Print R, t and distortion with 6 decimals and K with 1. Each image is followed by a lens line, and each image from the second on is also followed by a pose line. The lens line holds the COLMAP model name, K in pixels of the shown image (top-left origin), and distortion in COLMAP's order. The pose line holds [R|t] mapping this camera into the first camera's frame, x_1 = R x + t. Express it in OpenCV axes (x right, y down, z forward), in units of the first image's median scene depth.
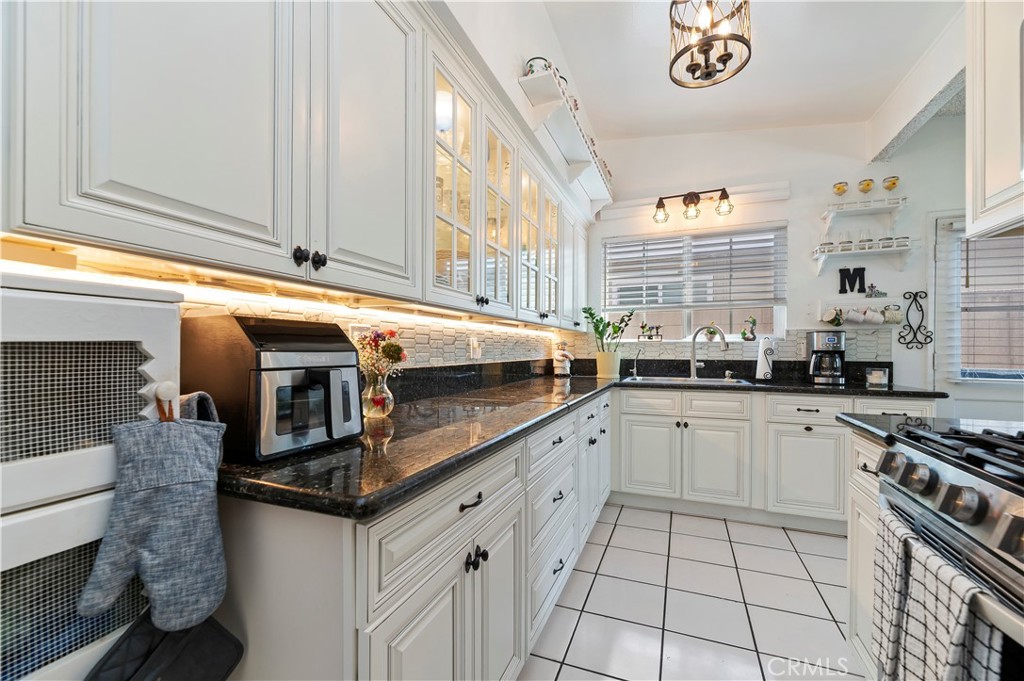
lens RADIAL K [[427.1, 0, 508.1], [0, 427.1, 354.7], [0, 0, 1]] dist [0.001880, 0.000196]
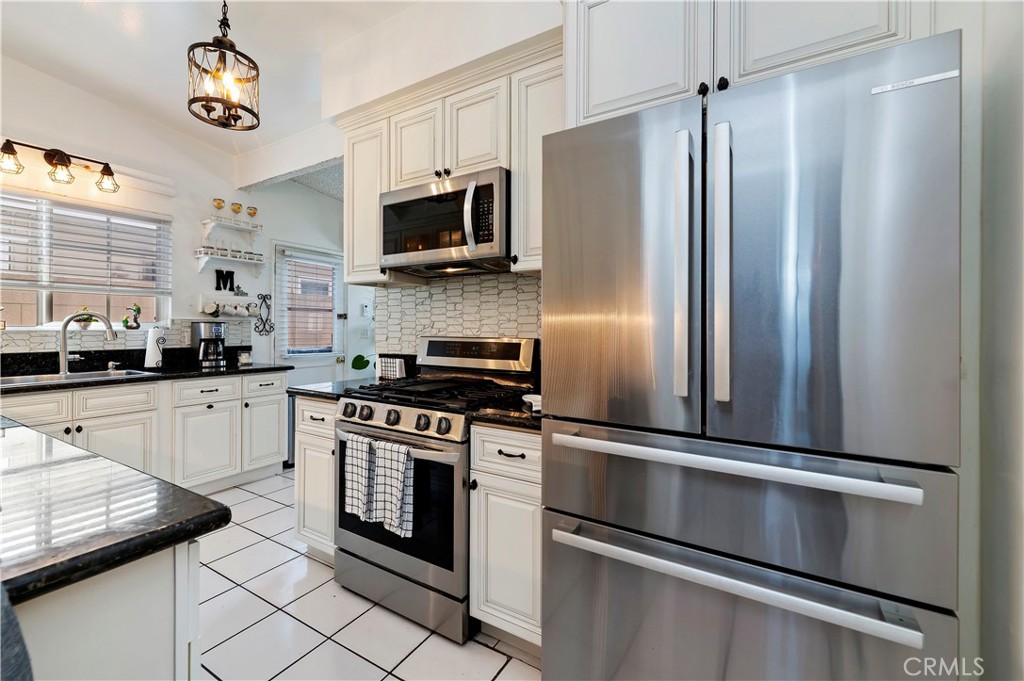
lens RADIAL K [[431.1, 0, 519.0], [0, 431.1, 335.5], [0, 0, 1]] dist [0.000258, 0.000280]
pose [[0.125637, -0.018824, 0.991898, -0.320615], [0.002401, 0.999823, 0.018671, -0.037230], [-0.992073, 0.000036, 0.125660, 0.009383]]
